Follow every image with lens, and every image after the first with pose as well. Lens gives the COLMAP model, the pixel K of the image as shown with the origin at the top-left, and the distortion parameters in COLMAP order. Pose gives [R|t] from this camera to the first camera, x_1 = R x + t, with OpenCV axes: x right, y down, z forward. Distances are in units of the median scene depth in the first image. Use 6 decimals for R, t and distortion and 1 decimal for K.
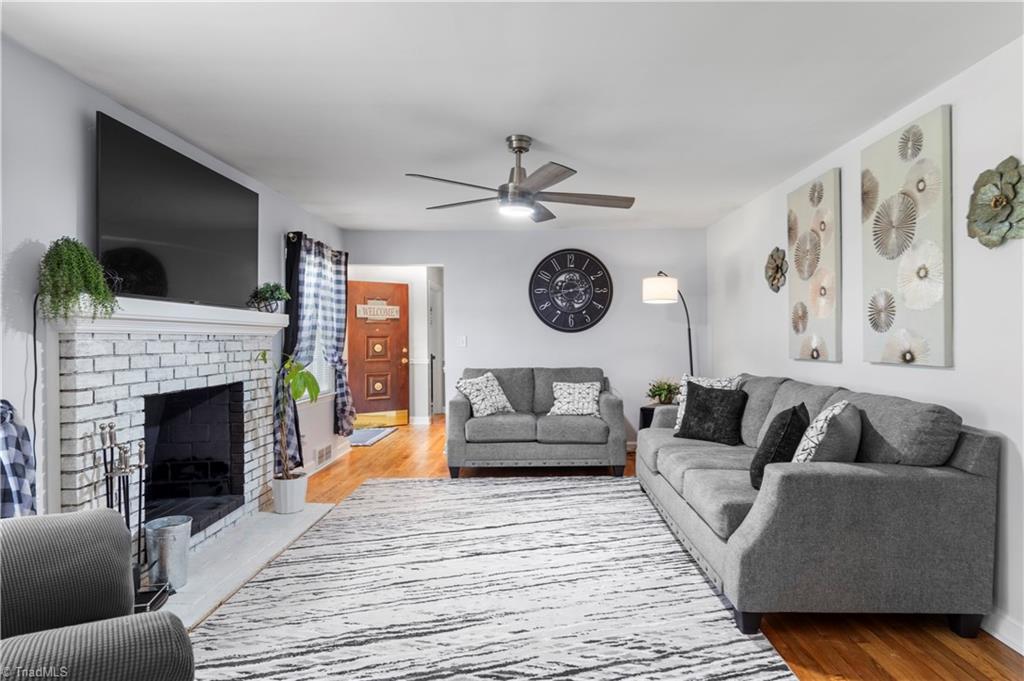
lens RADIAL K [[553.6, 0, 520.9], [0, 553.6, 335.3], [0, 0, 1]] dist [-0.001762, -0.003209]
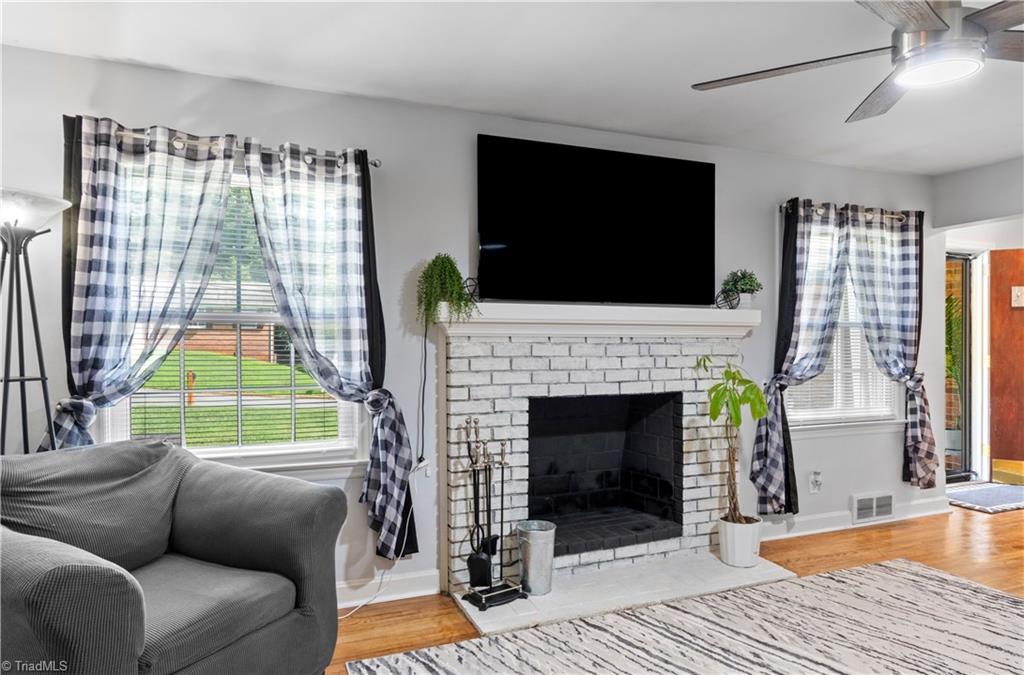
lens RADIAL K [[647.3, 0, 521.1], [0, 647.3, 342.4], [0, 0, 1]] dist [-0.004346, -0.001884]
pose [[0.397382, 0.006448, -0.917630, 0.340030], [0.003895, 0.999954, 0.008713, -0.001953], [0.917645, -0.007036, 0.397339, 0.420805]]
